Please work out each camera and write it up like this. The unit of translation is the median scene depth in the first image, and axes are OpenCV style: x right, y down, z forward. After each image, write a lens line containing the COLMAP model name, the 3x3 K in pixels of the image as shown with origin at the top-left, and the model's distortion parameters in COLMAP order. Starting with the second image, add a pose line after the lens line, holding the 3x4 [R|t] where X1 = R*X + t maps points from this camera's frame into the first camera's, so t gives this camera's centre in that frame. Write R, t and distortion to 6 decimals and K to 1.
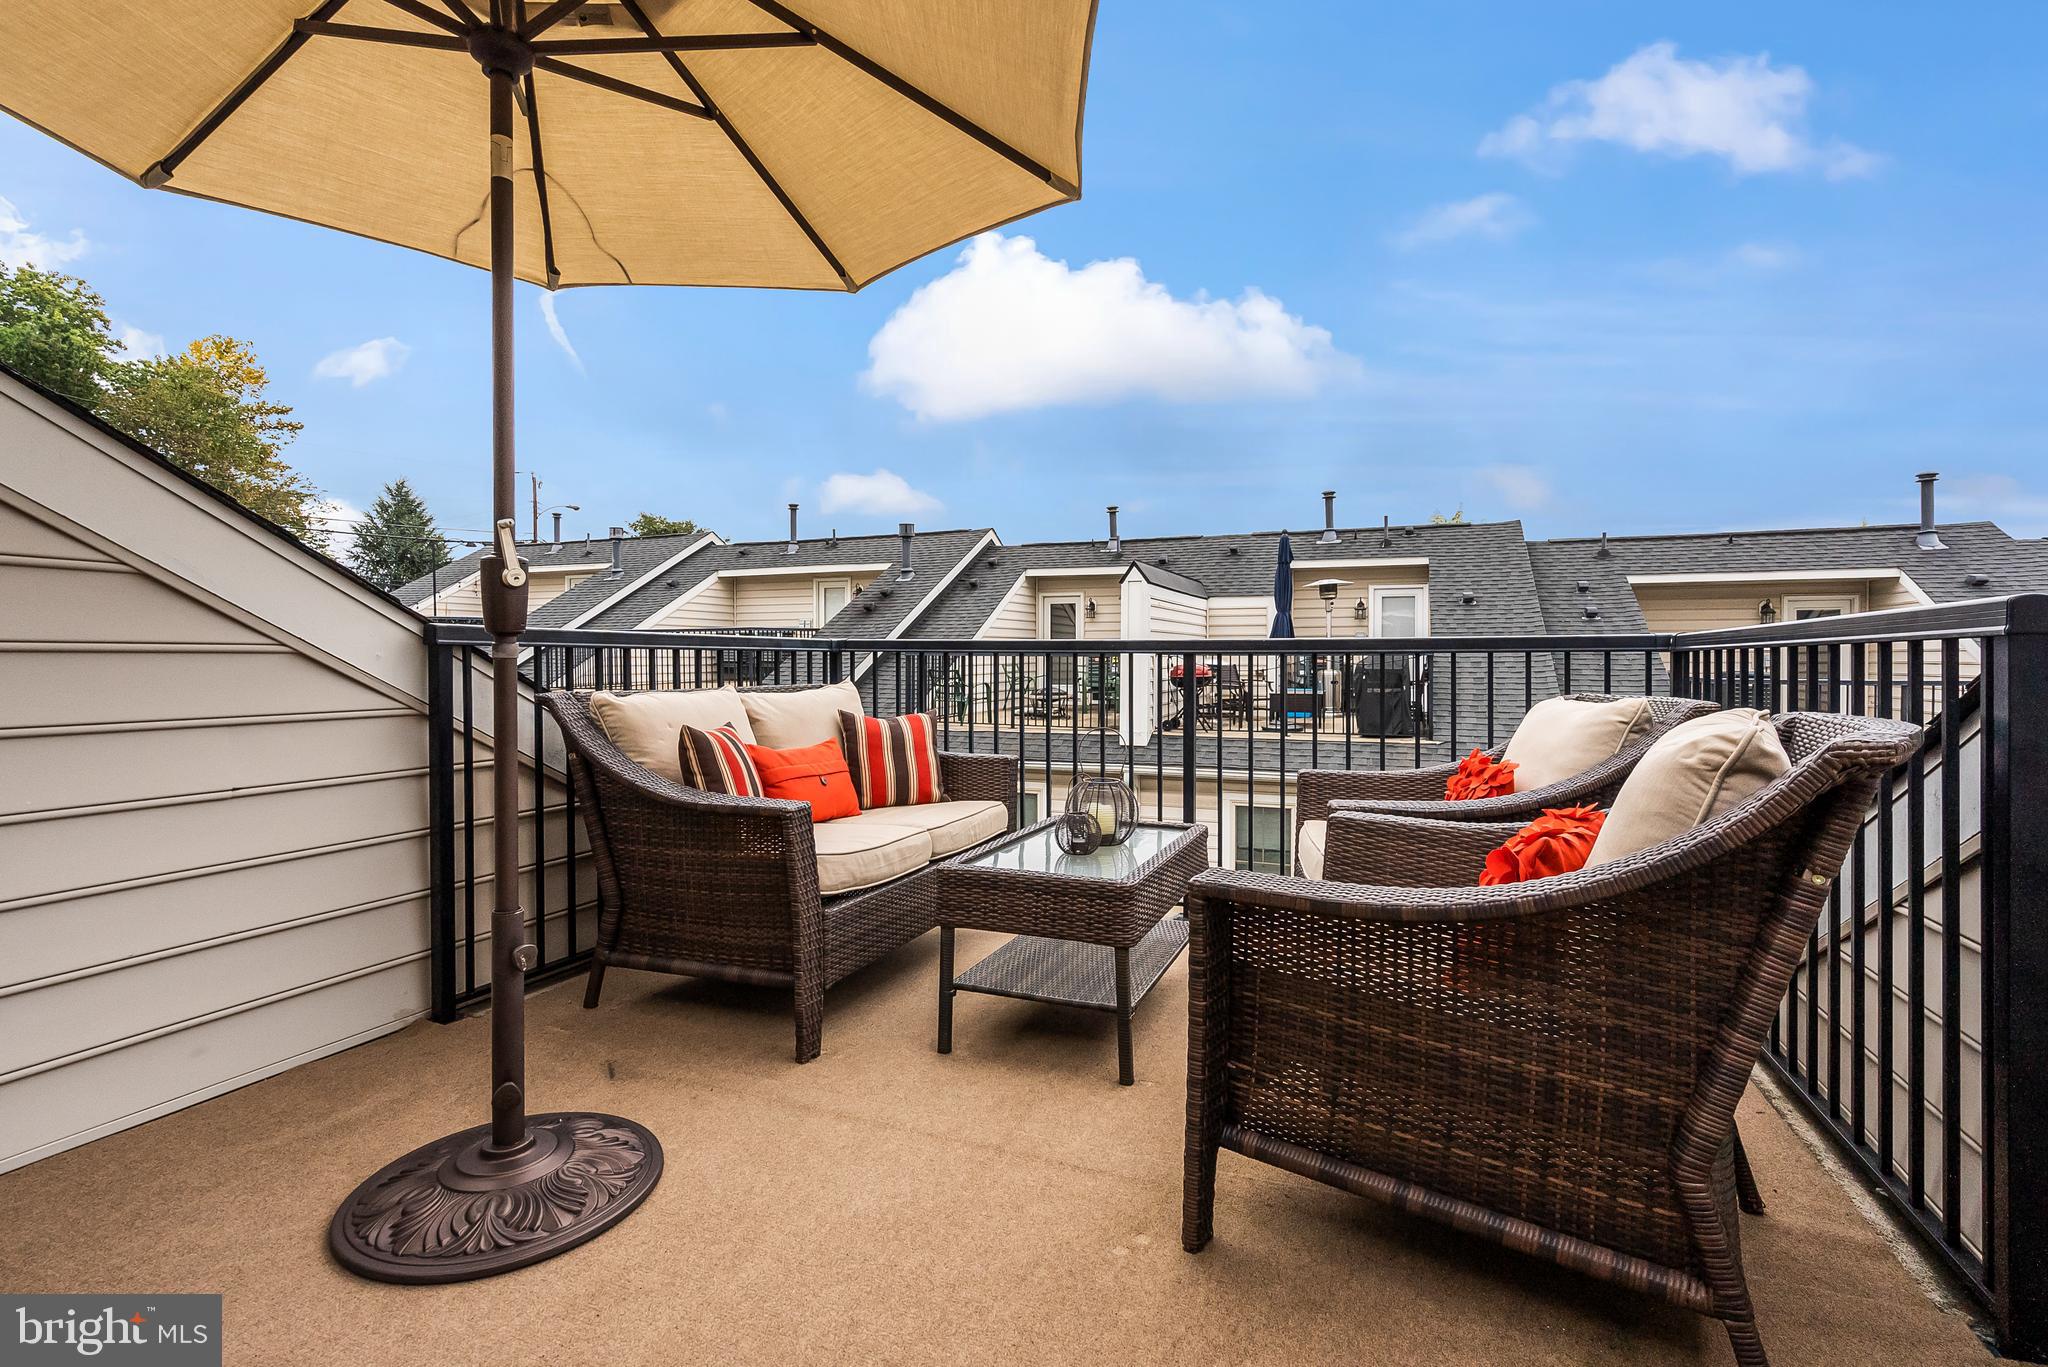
lens RADIAL K [[926.4, 0, 1031.8], [0, 926.4, 686.6], [0, 0, 1]] dist [-0.006401, 0.000739]
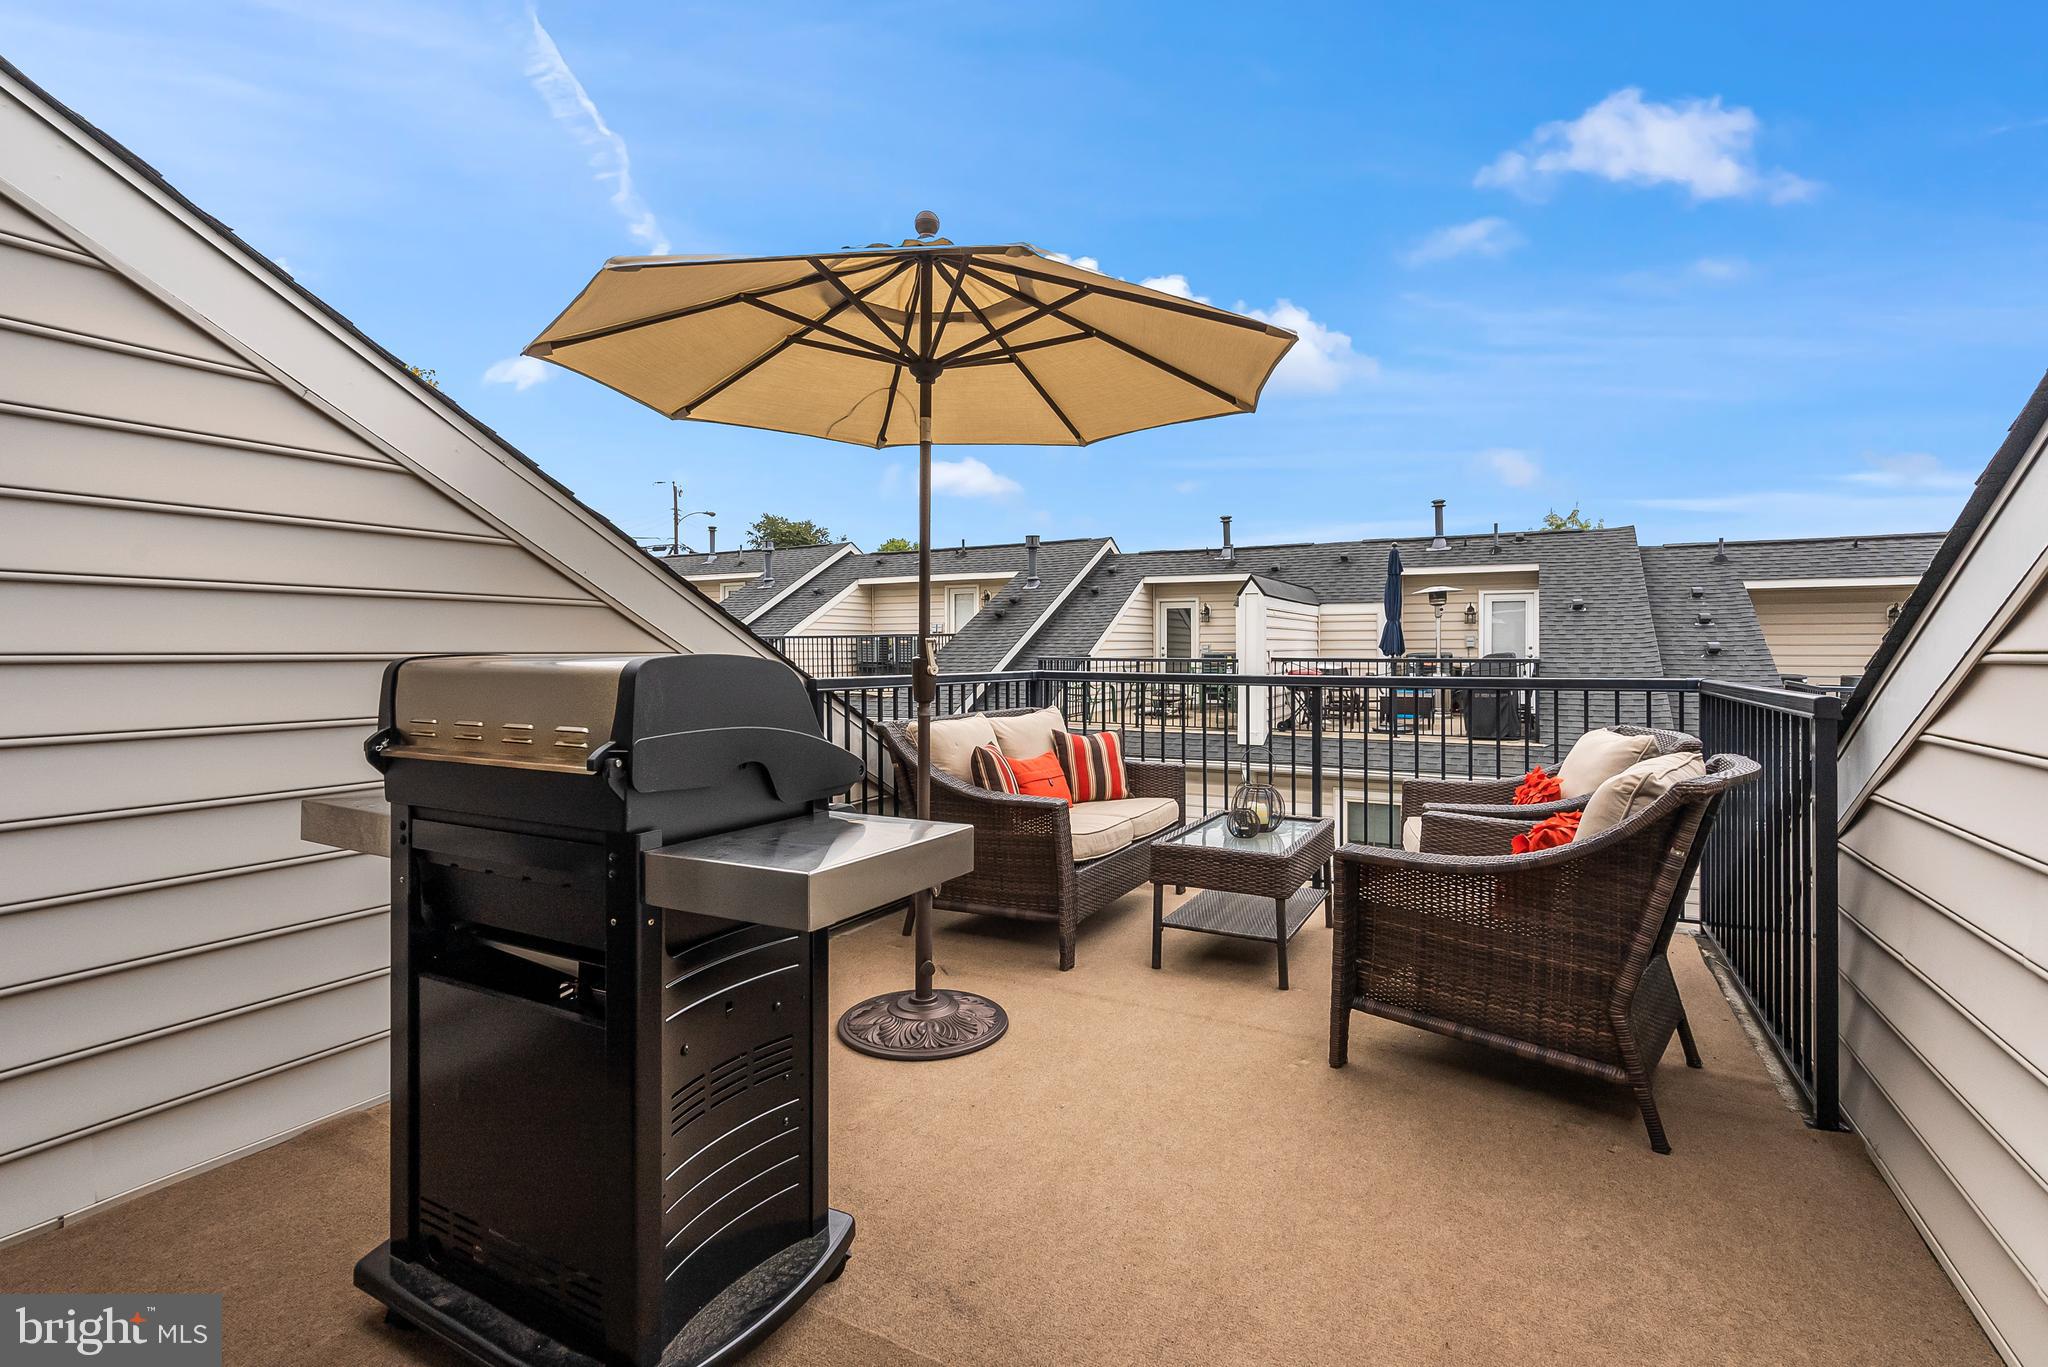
lens RADIAL K [[935.7, 0, 1031.1], [0, 935.7, 668.9], [0, 0, 1]] dist [0.000496, 0.000400]
pose [[0.994476, 0.000134, -0.104968, -0.124019], [-0.000881, 0.999975, -0.007069, -0.069606], [0.104965, 0.007122, 0.994450, -0.476353]]
